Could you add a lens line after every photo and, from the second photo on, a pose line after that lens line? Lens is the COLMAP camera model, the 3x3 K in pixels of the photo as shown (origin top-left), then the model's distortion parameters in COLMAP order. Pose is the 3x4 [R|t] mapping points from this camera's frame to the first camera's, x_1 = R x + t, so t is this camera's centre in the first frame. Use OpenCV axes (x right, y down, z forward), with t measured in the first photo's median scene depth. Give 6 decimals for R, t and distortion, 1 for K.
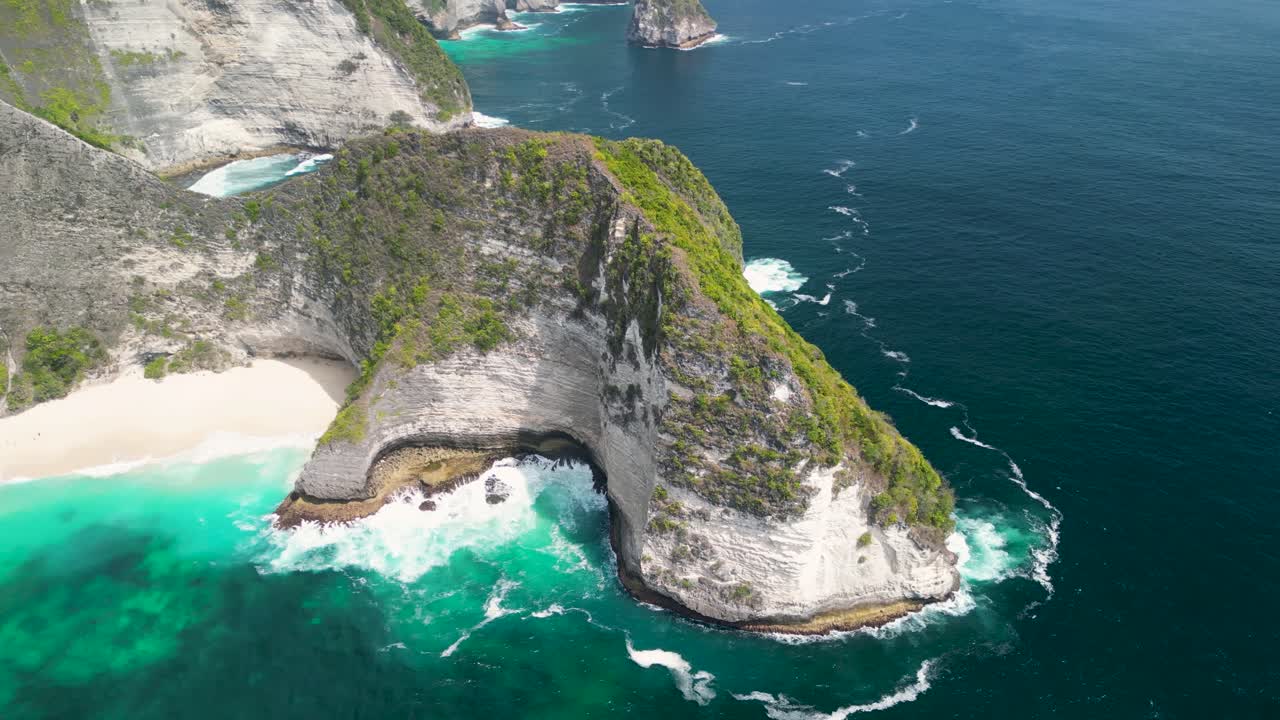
lens RADIAL K [[936.3, 0, 640.0], [0, 936.3, 360.0], [0, 0, 1]] dist [0.079978, -0.090347]
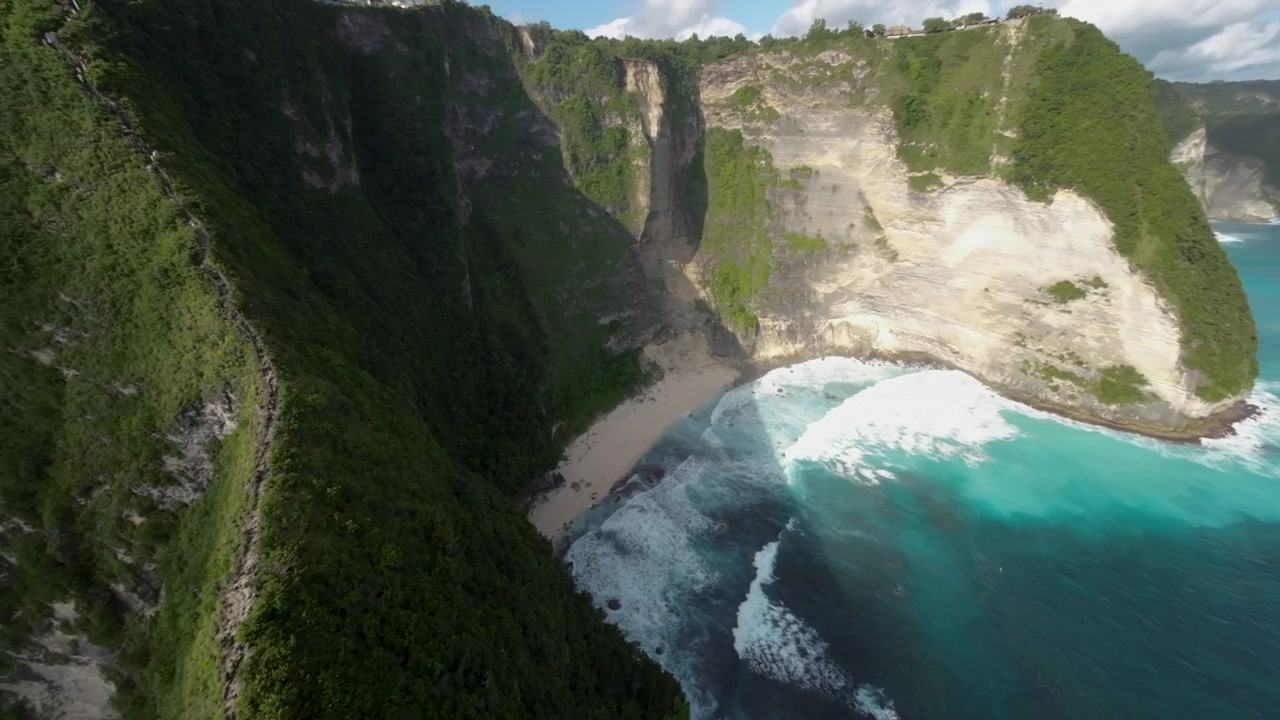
lens RADIAL K [[481.2, 0, 640.1], [0, 481.2, 356.2], [0, 0, 1]] dist [0.000015, 0.000054]
pose [[0.652581, 0.311056, -0.690928, -0.451372], [-0.326782, 0.938230, 0.113745, -0.356895], [0.683631, 0.151555, 0.713919, 0.935736]]
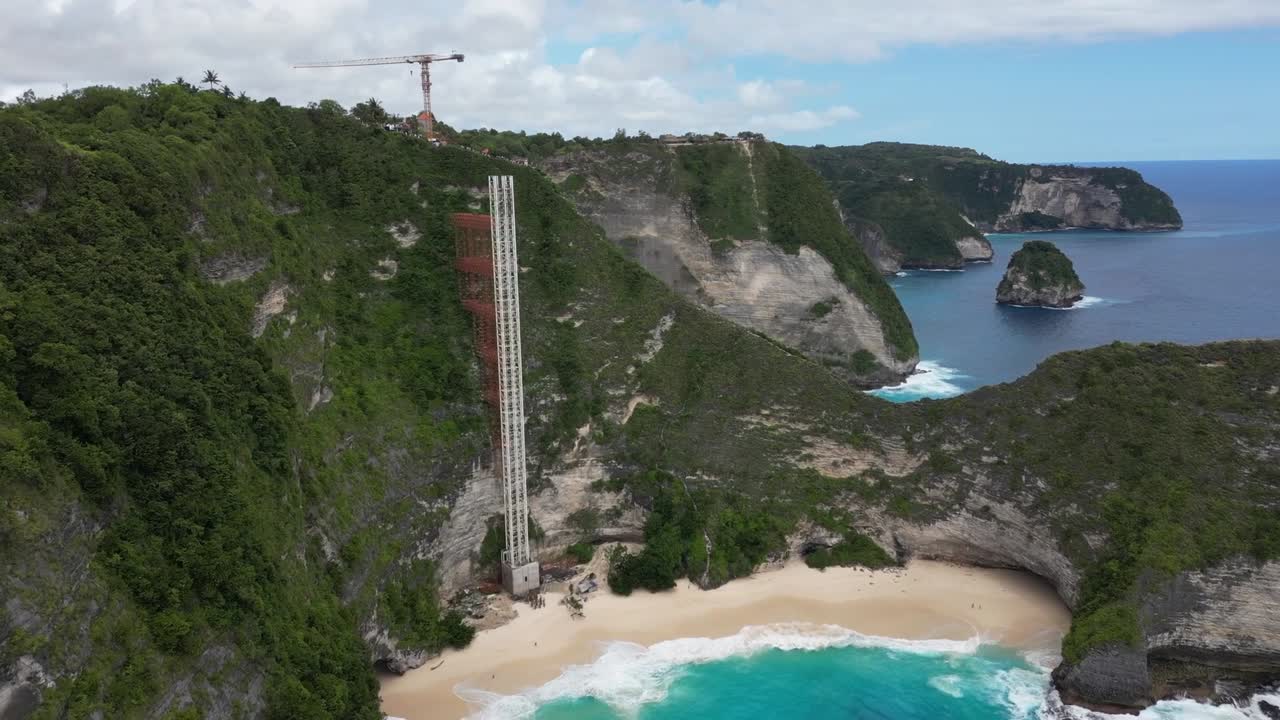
lens RADIAL K [[936.3, 0, 640.0], [0, 936.3, 360.0], [0, 0, 1]] dist [0.079978, -0.090347]
pose [[0.974488, 0.035615, -0.221595, -0.484681], [-0.094629, 0.960480, -0.261769, 0.090811], [0.203515, 0.276060, 0.939347, -0.083540]]
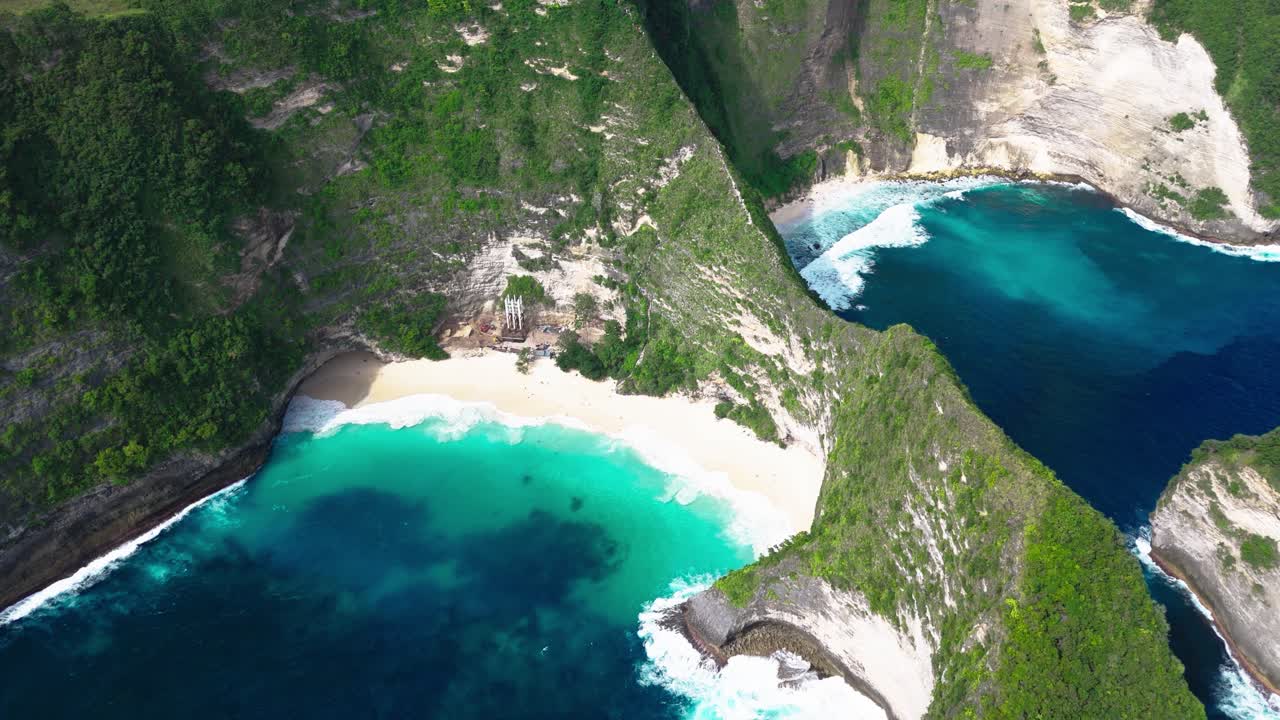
lens RADIAL K [[936.3, 0, 640.0], [0, 936.3, 360.0], [0, 0, 1]] dist [0.079978, -0.090347]
pose [[0.558790, 0.464349, -0.687120, 0.191257], [-0.371366, 0.880937, 0.293320, -0.345581], [0.741512, 0.091268, 0.664703, 0.164579]]
